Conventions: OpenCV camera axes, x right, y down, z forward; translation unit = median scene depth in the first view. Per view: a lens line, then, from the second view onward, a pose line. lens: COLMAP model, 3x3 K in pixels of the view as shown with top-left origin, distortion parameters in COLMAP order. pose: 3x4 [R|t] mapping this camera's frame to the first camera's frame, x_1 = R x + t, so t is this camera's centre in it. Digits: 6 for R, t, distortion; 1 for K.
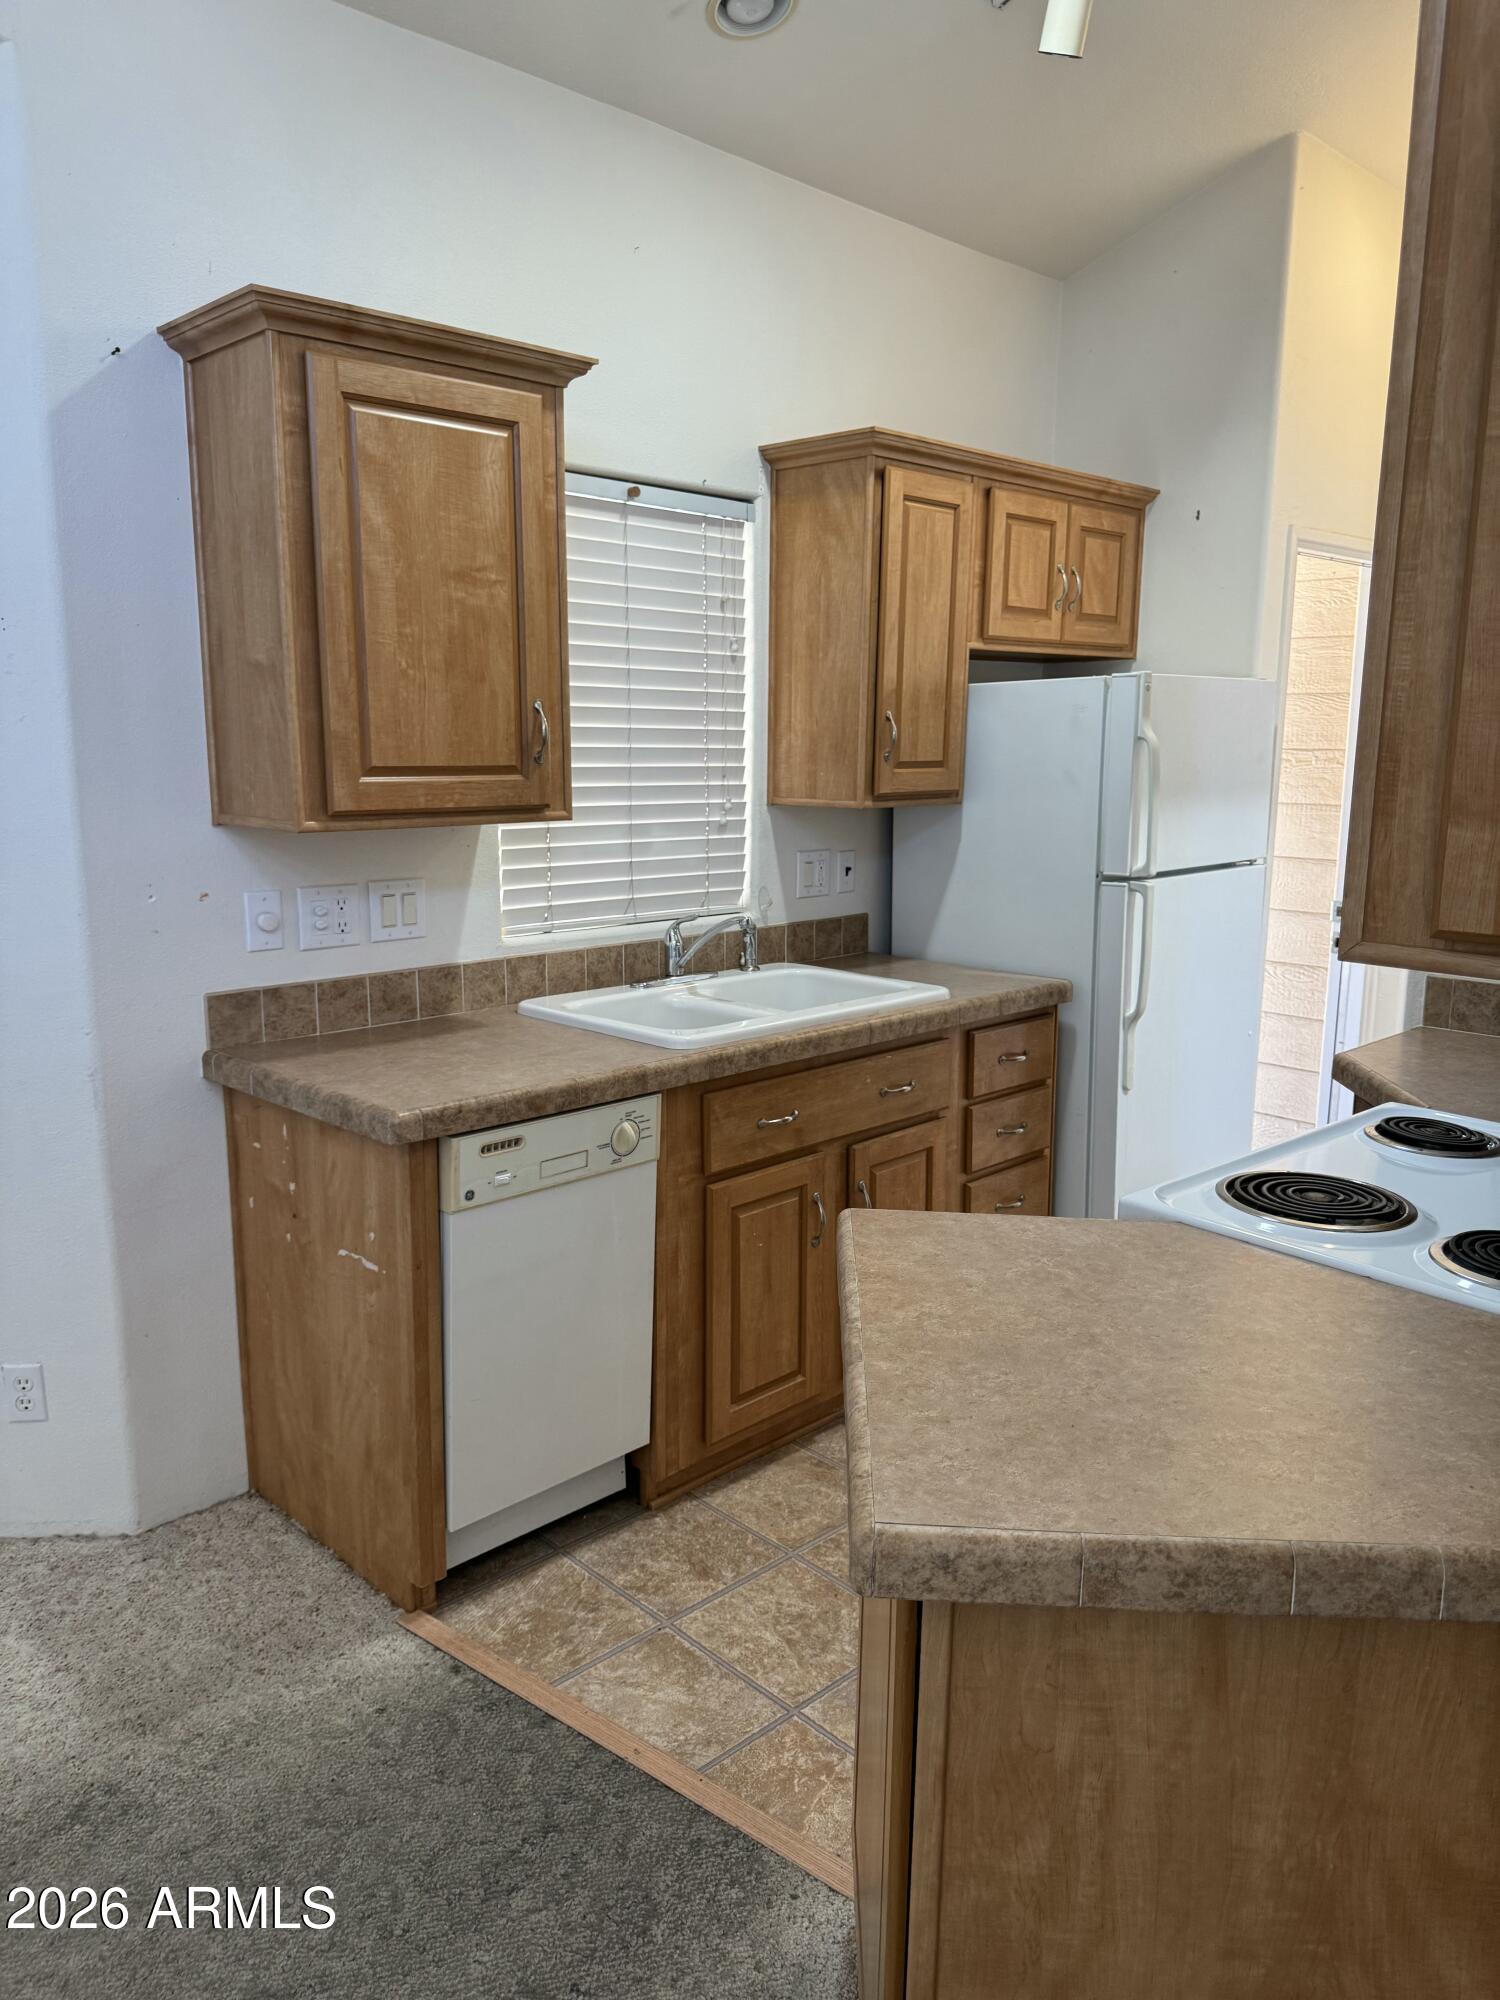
lens RADIAL K [[1385.8, 0, 750.0], [0, 1385.8, 1000.0], [0, 0, 1]] dist [0.082365, -0.121167]
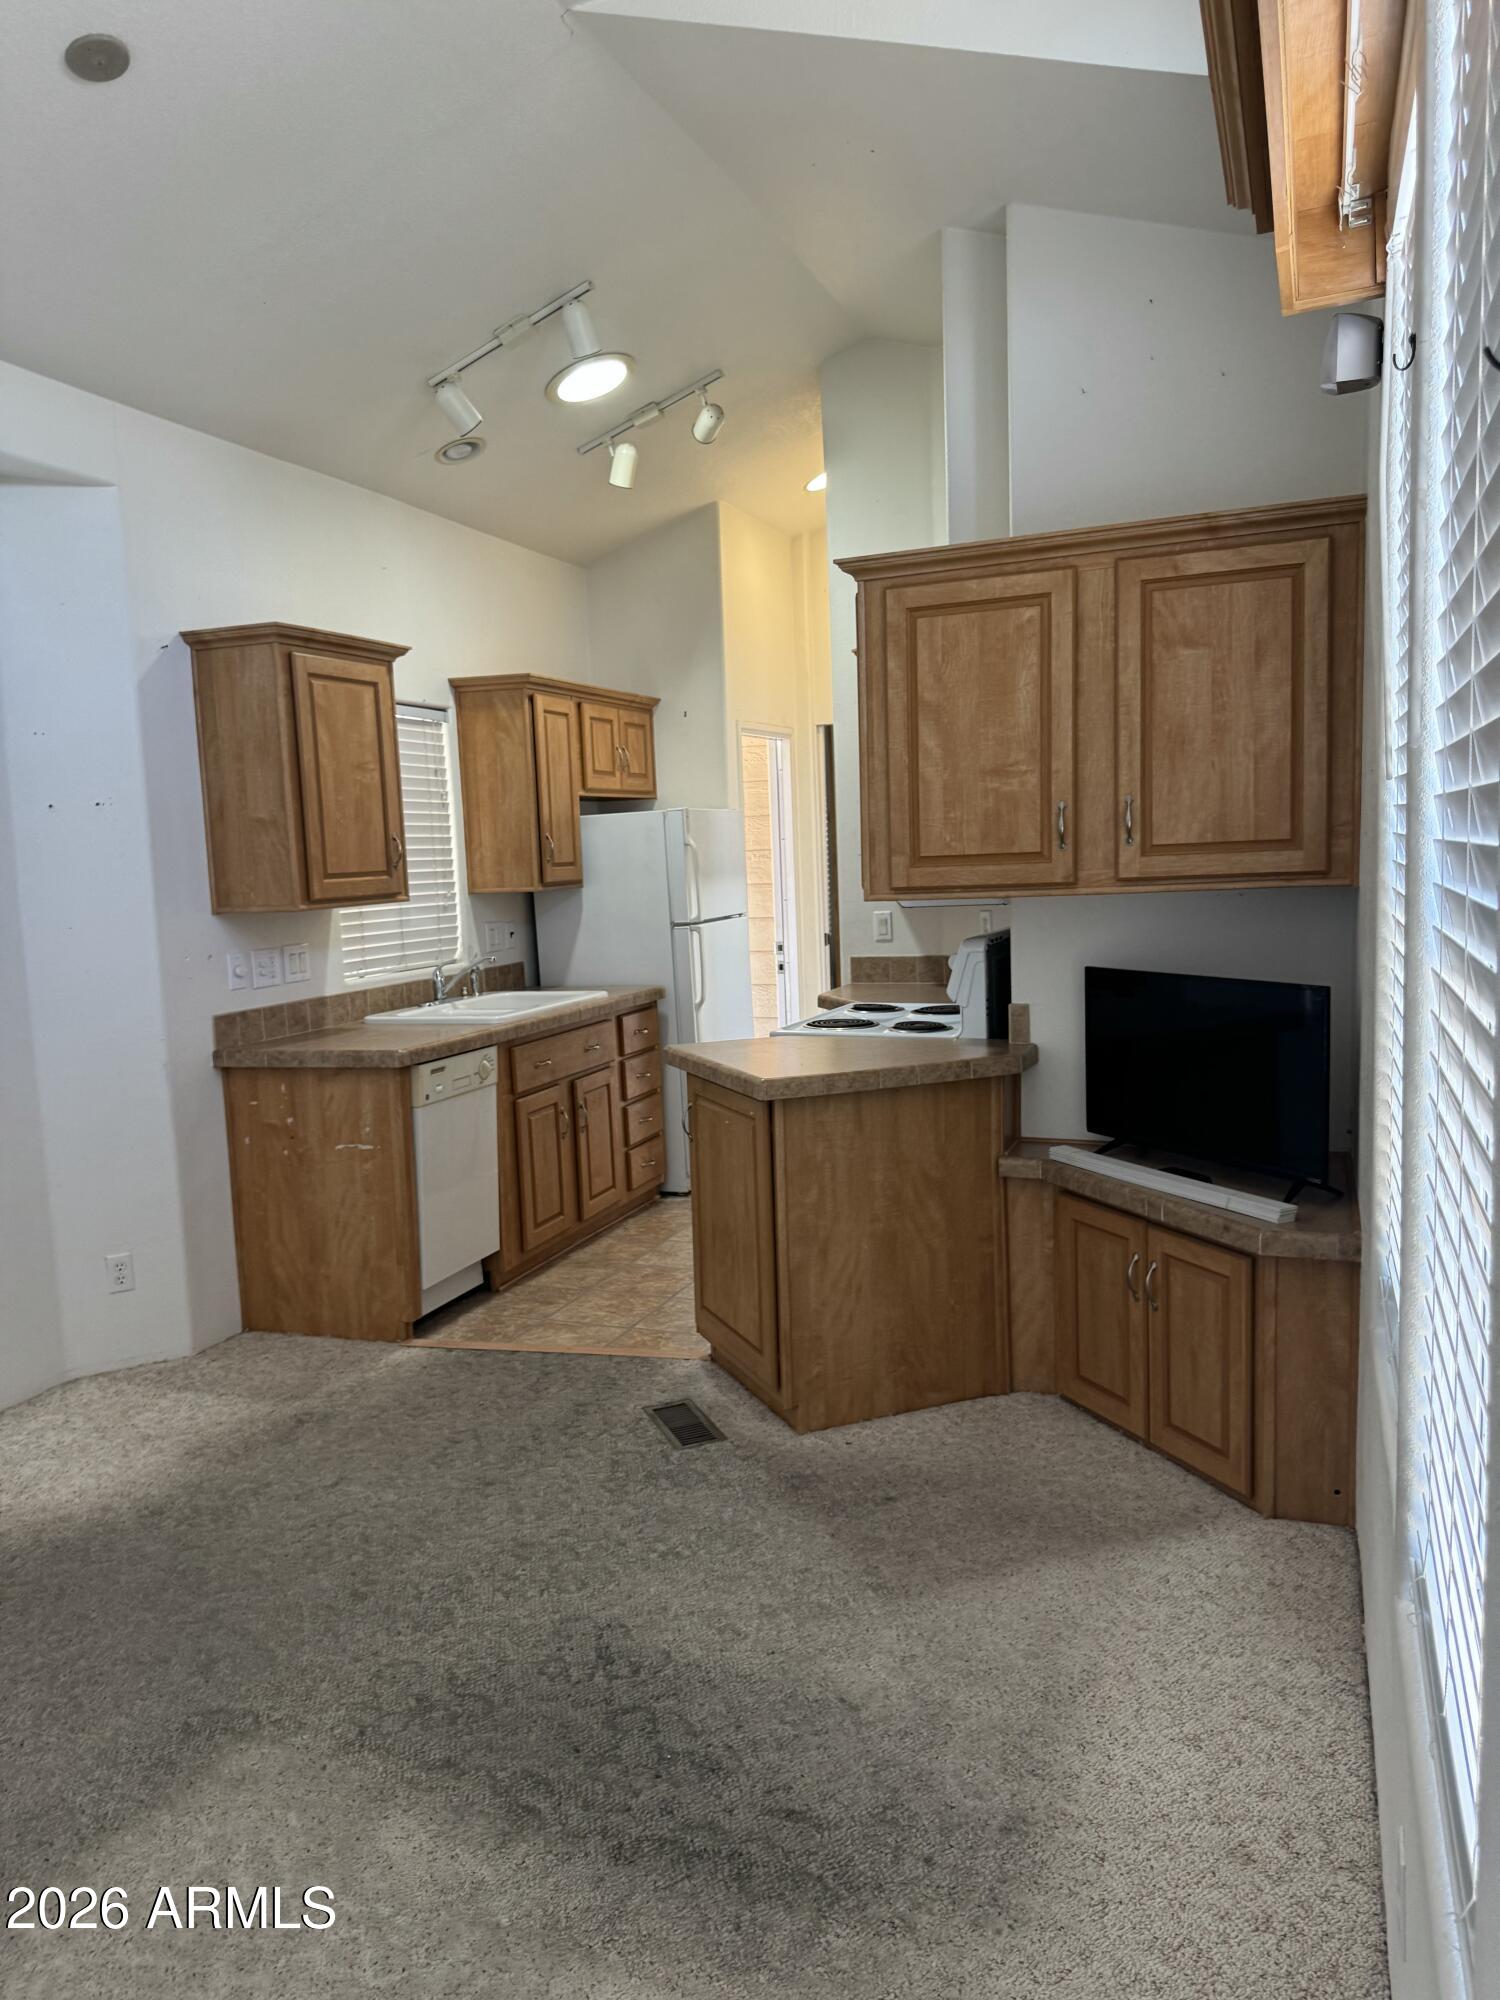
lens RADIAL K [[1436.4, 0, 750.0], [0, 1436.4, 1000.0], [0, 0, 1]] dist [-0.003009, -0.005932]
pose [[0.902070, -0.081485, 0.423828, -0.500865], [0.118385, 0.991066, -0.061429, 0.147468], [-0.415036, 0.105588, 0.903657, -0.751509]]
